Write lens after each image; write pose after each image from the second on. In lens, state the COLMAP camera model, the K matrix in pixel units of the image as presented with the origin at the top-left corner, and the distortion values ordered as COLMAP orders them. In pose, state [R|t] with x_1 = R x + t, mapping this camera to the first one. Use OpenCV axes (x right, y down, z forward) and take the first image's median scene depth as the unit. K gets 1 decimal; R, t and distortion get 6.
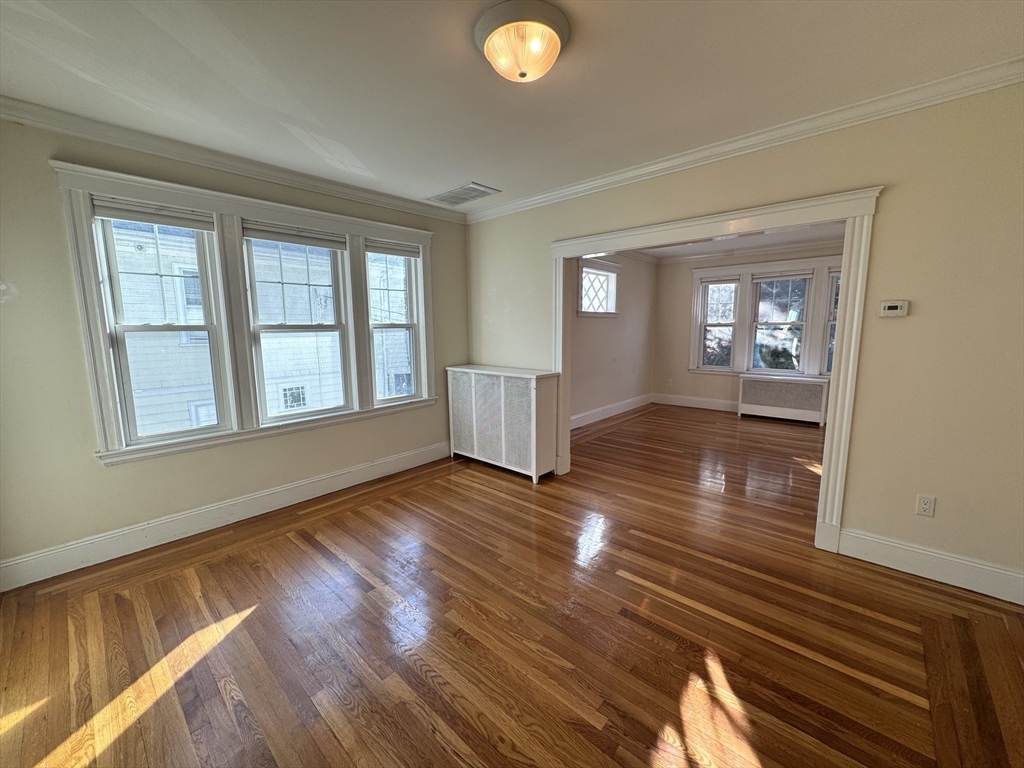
lens RADIAL K [[407.1, 0, 511.7], [0, 407.1, 382.6], [0, 0, 1]] dist [-0.001956, 0.000303]
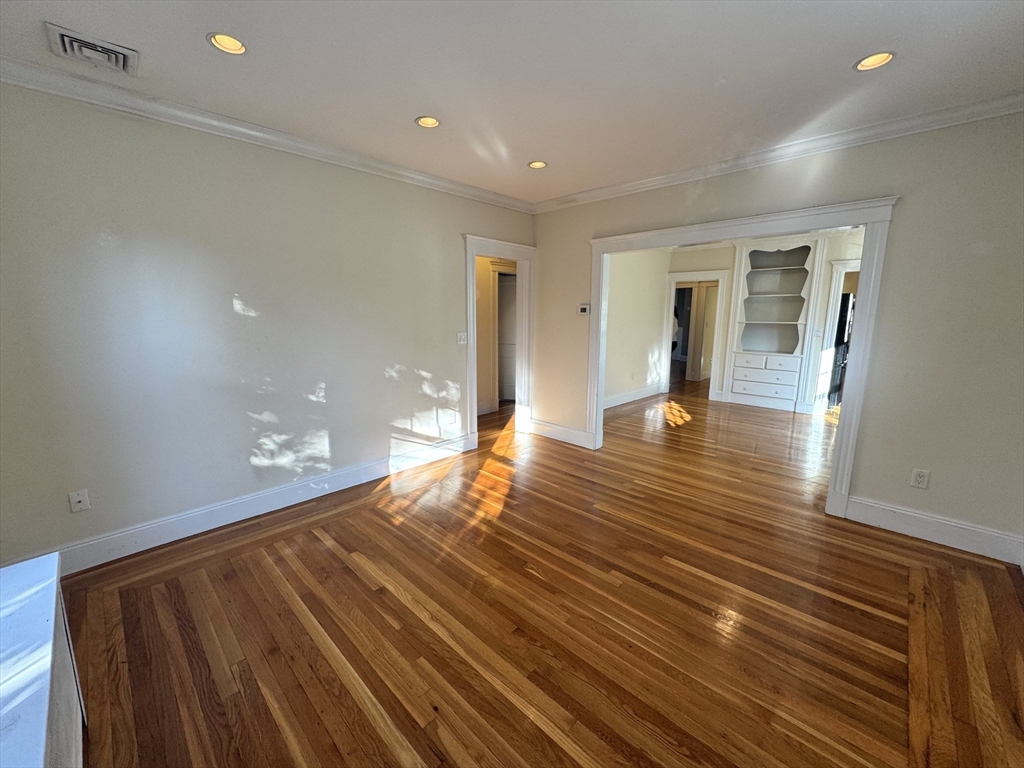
lens RADIAL K [[407.1, 0, 511.7], [0, 407.1, 382.6], [0, 0, 1]] dist [-0.001956, 0.000303]
pose [[-0.999439, -0.001006, 0.033487, 0.625700], [0.009128, 0.953554, 0.301085, -0.216170], [-0.032234, 0.301222, -0.953009, 1.497776]]
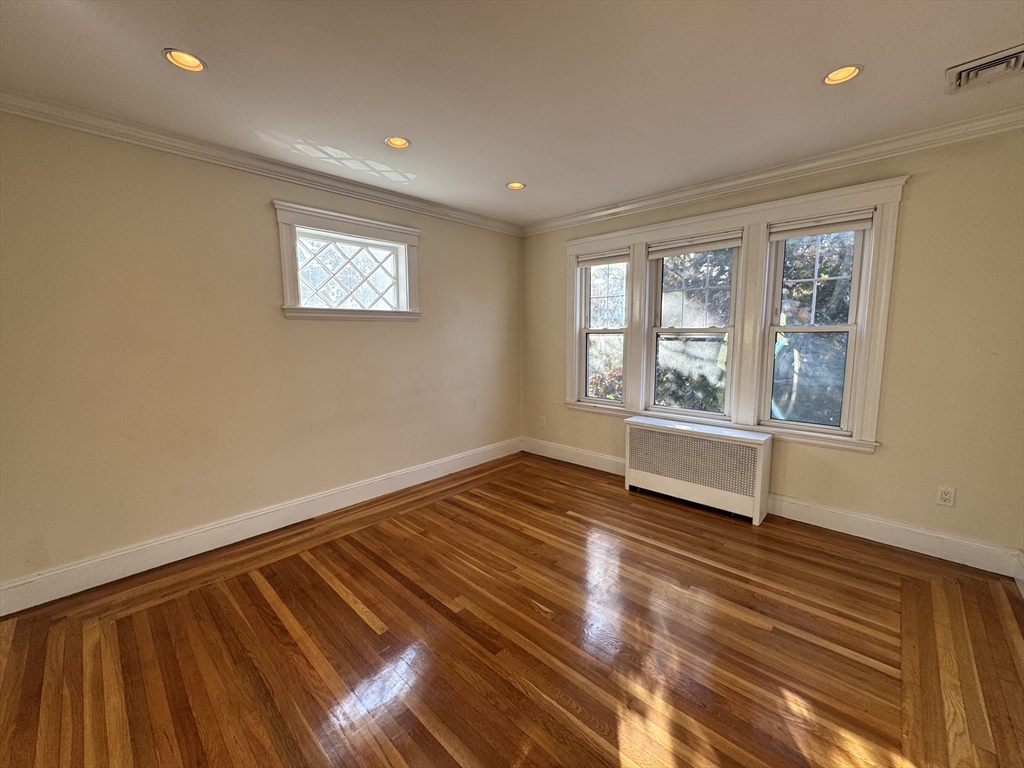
lens RADIAL K [[407.1, 0, 511.7], [0, 407.1, 382.6], [0, 0, 1]] dist [-0.001956, 0.000303]
pose [[0.999608, 0.003046, -0.027847, 0.589166], [-0.003394, 0.999916, -0.012486, -0.089020], [0.027806, 0.012575, 0.999534, 0.593075]]
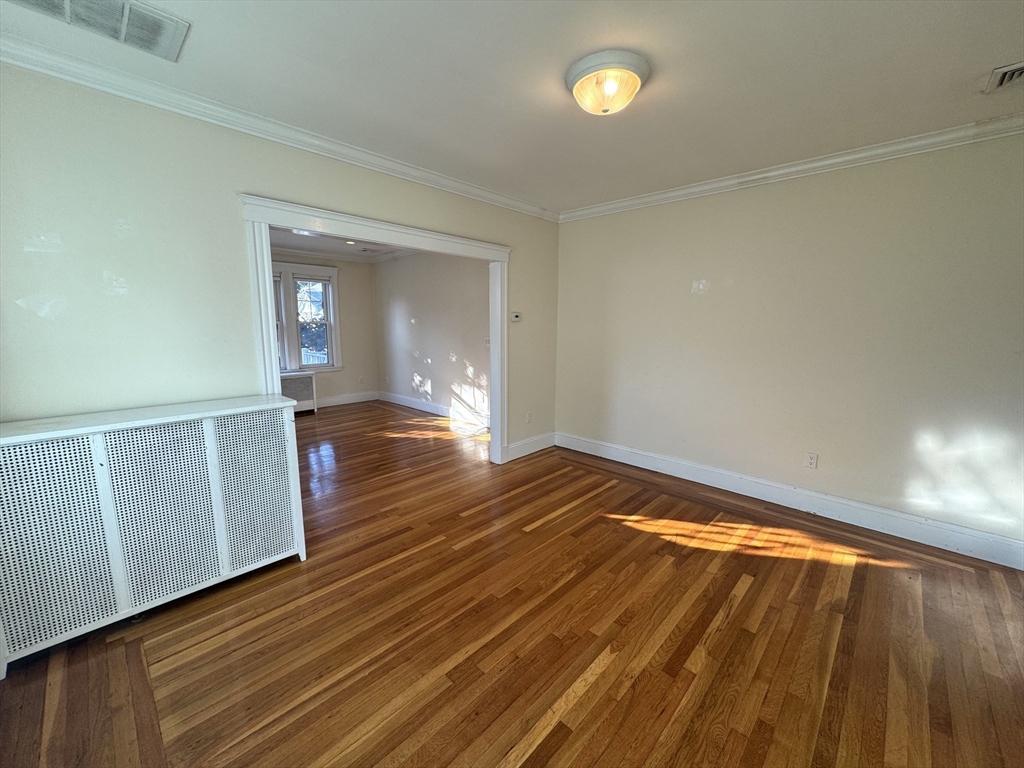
lens RADIAL K [[407.1, 0, 511.7], [0, 407.1, 382.6], [0, 0, 1]] dist [-0.001956, 0.000303]
pose [[0.026190, -0.137410, 0.990168, -0.464967], [0.133393, 0.982130, 0.132766, -0.069858], [-0.990717, 0.128604, 0.044052, 0.494648]]
